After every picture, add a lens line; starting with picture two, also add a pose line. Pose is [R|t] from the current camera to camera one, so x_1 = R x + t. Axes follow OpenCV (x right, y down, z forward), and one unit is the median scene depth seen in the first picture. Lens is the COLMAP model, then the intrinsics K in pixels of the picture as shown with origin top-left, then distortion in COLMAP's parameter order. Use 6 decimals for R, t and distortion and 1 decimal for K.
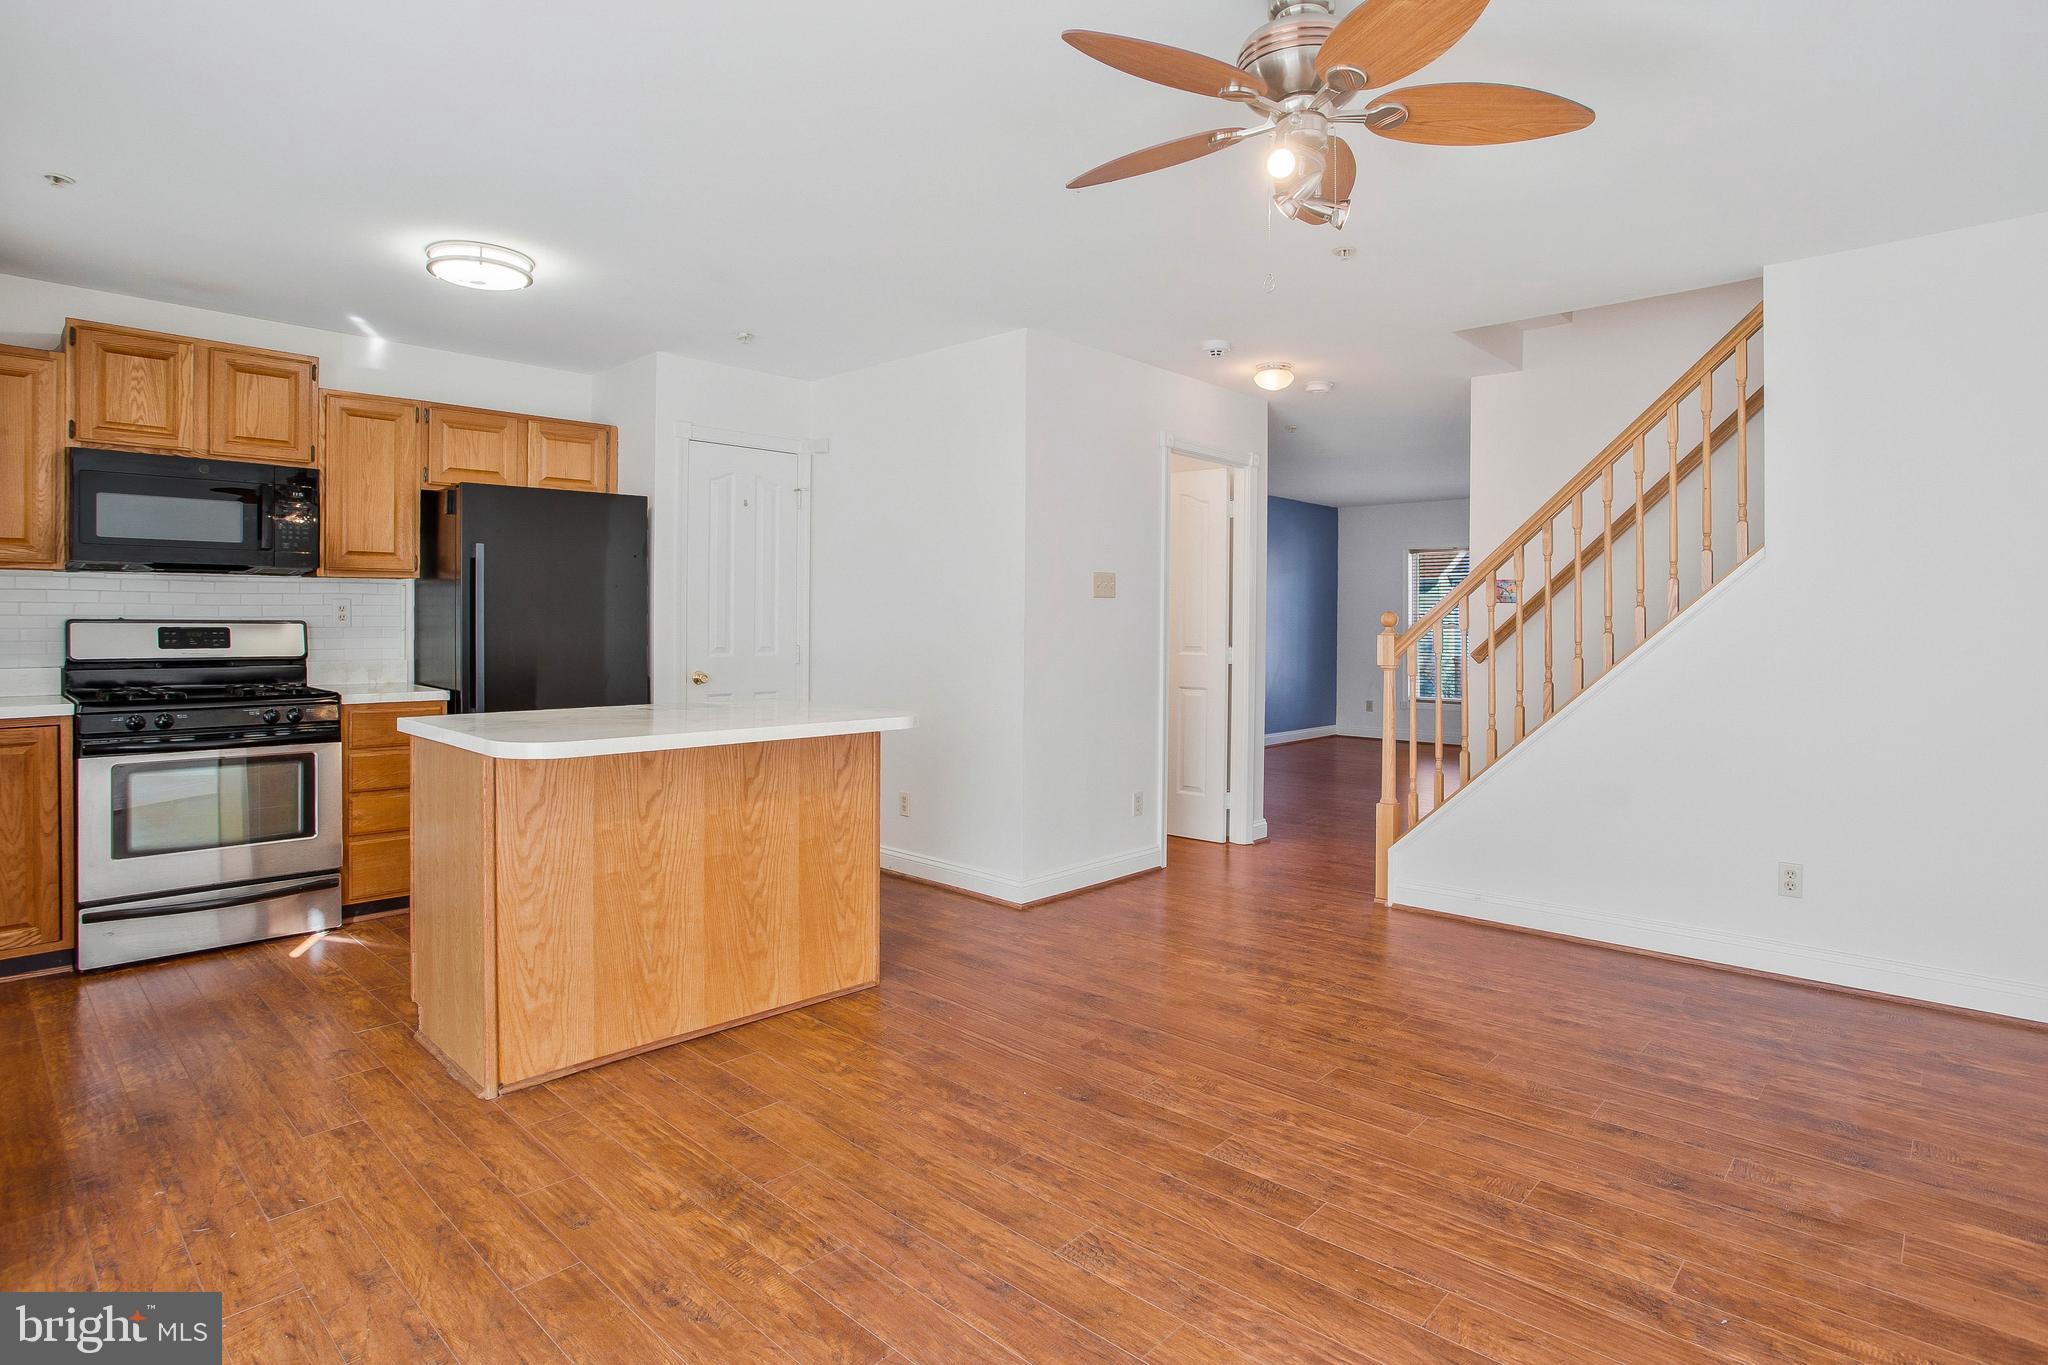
lens RADIAL K [[1041.5, 0, 1056.0], [0, 1041.5, 623.2], [0, 0, 1]] dist [-0.061417, 0.025575]
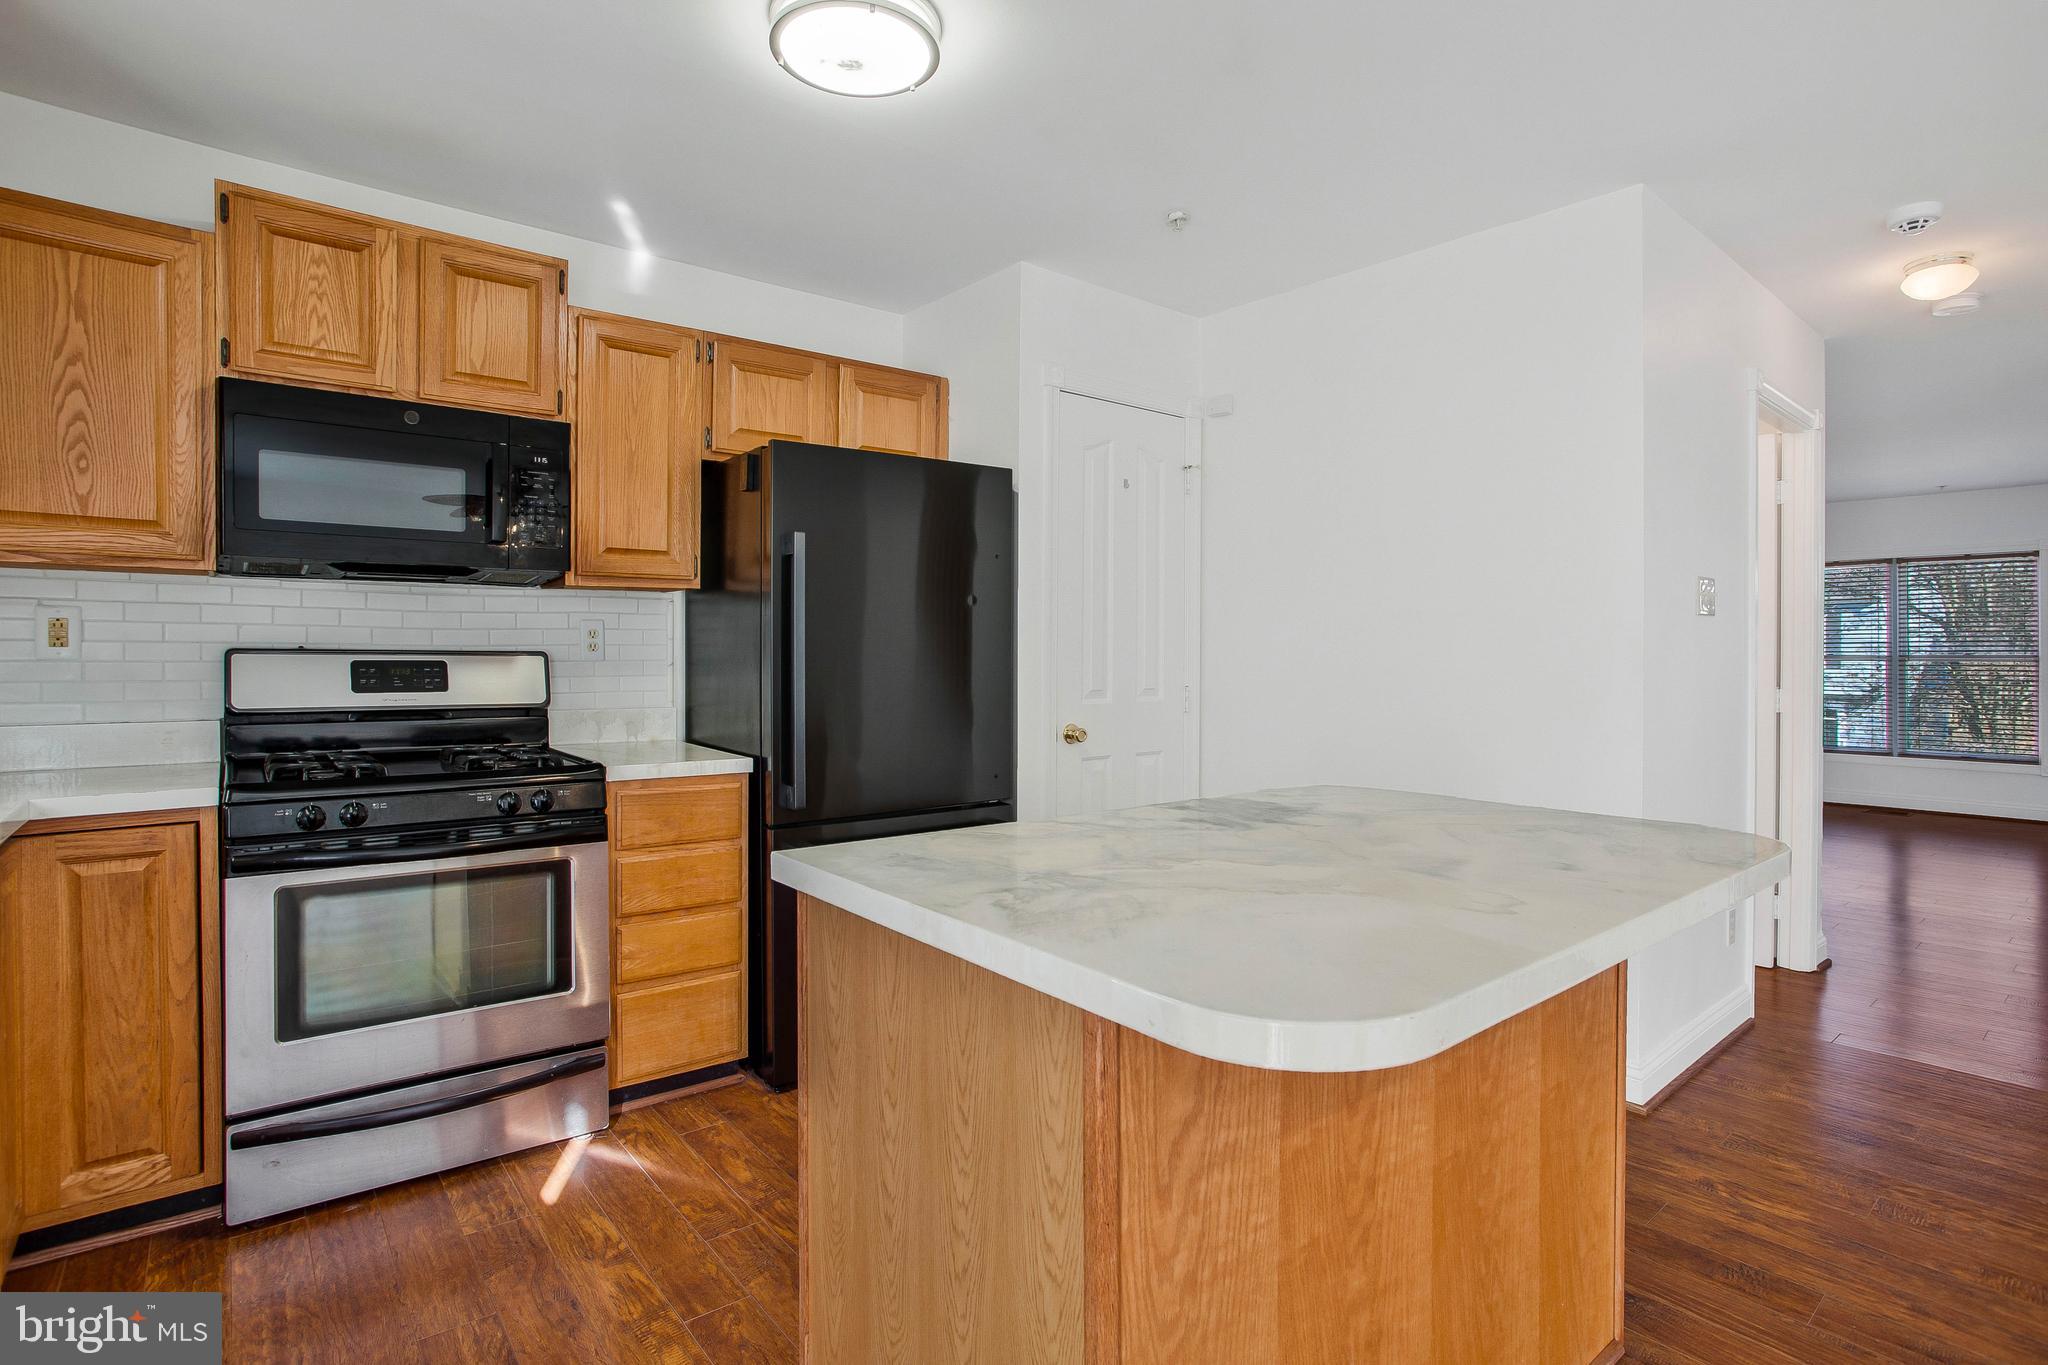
lens RADIAL K [[1018.8, 0, 1033.8], [0, 1018.8, 660.6], [0, 0, 1]] dist [-0.053308, 0.023853]
pose [[0.988557, 0.000029, -0.150849, -0.353555], [0.000603, 0.999991, 0.004141, 0.001046], [0.150848, -0.004185, 0.988548, 0.426570]]
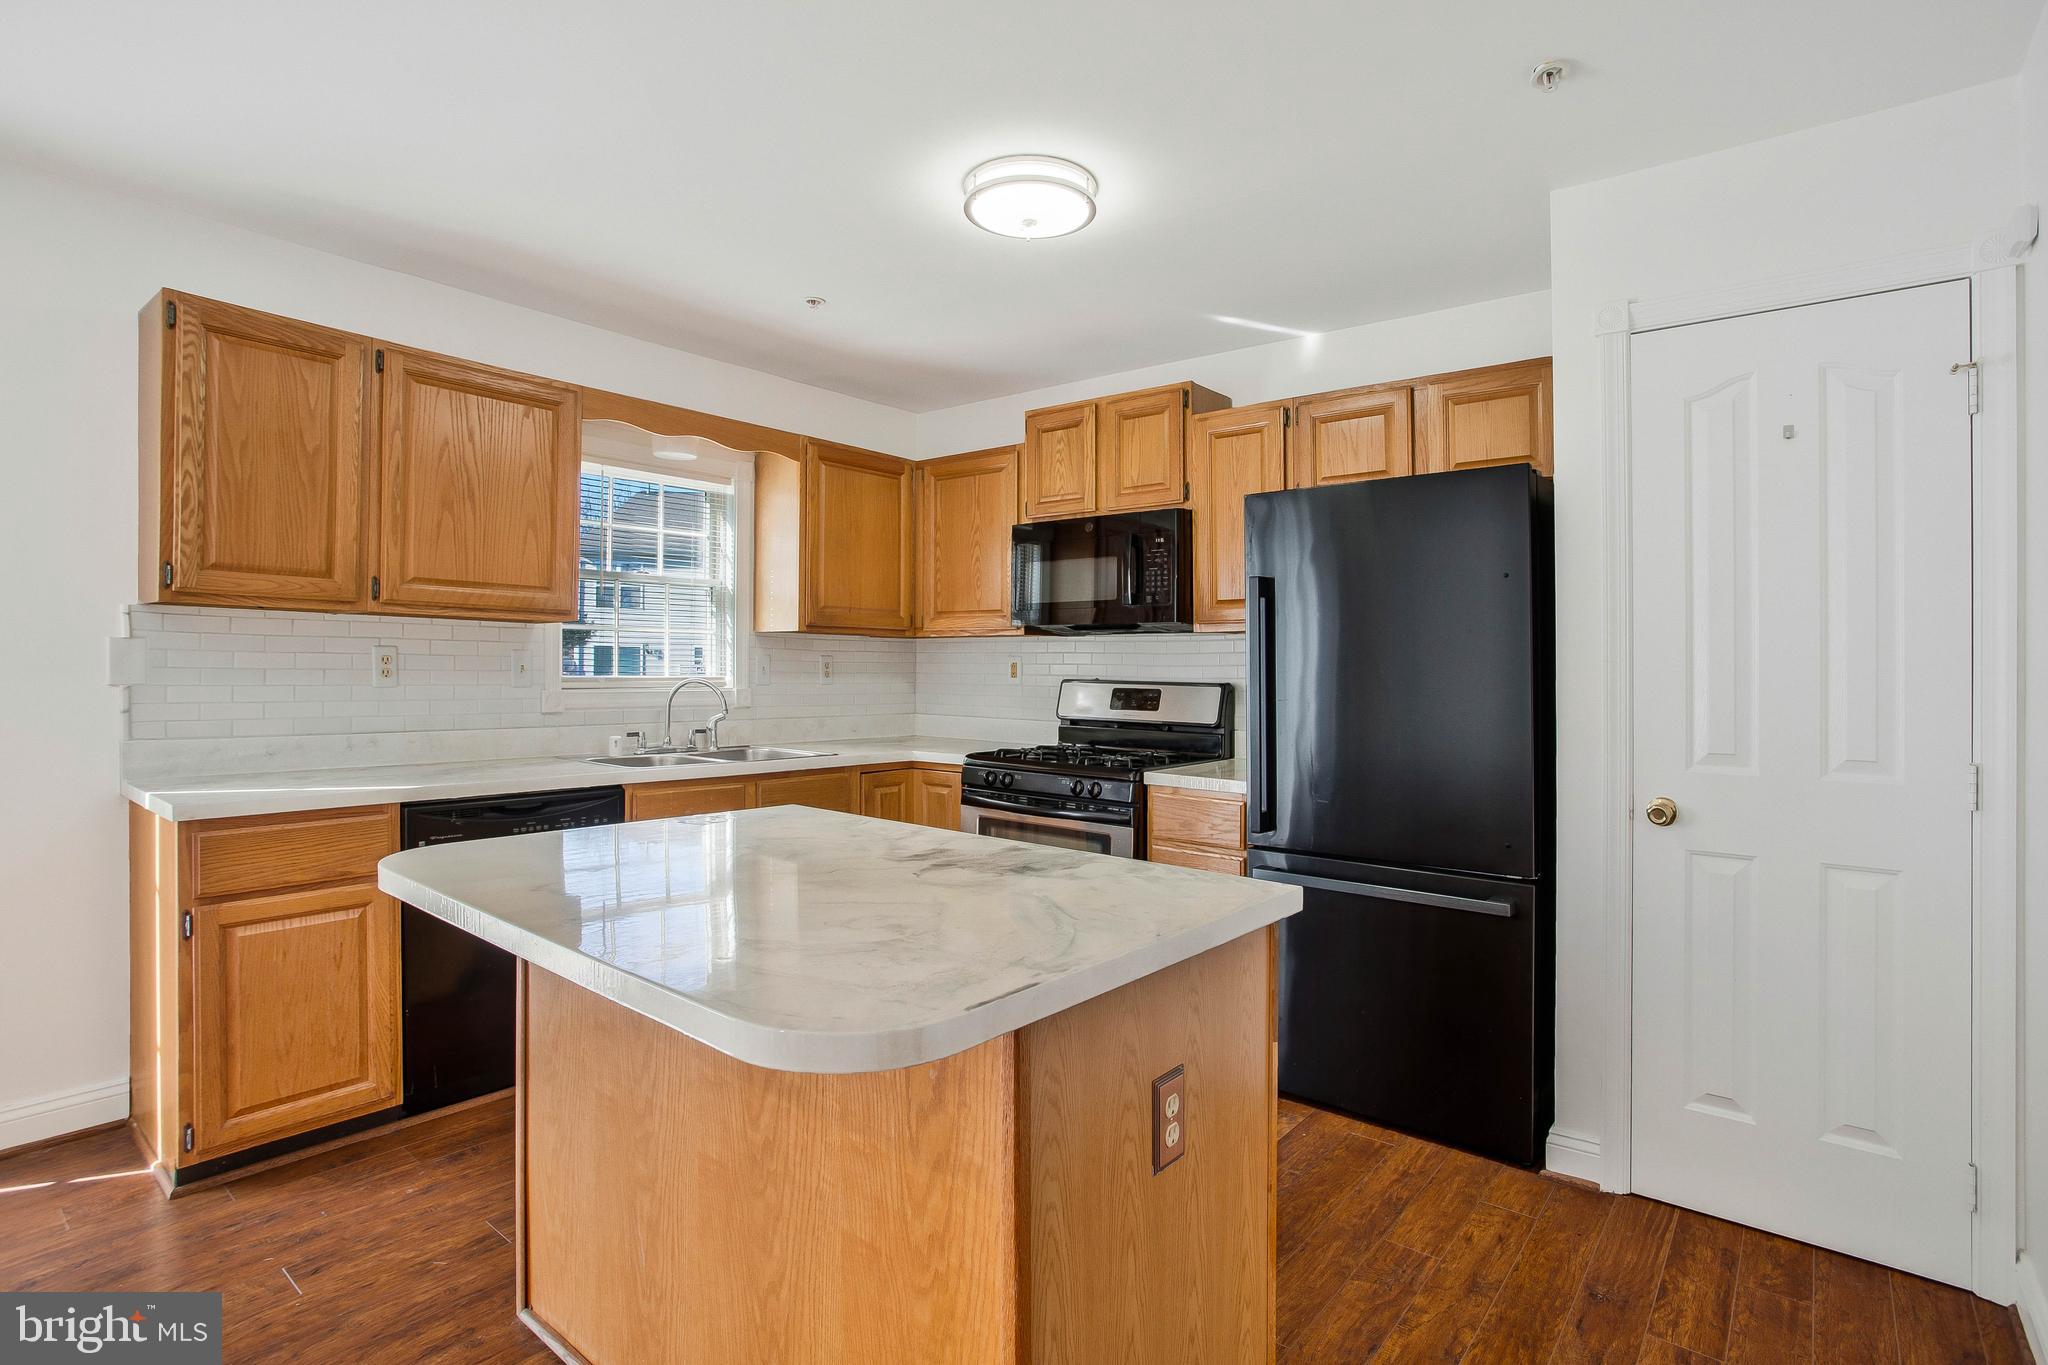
lens RADIAL K [[1018.8, 0, 1033.8], [0, 1018.8, 660.6], [0, 0, 1]] dist [-0.053308, 0.023853]
pose [[0.056621, -0.008582, -0.998359, 0.142504], [-0.014005, 0.999858, -0.009389, -0.013384], [0.998297, 0.014513, 0.056493, 0.898218]]
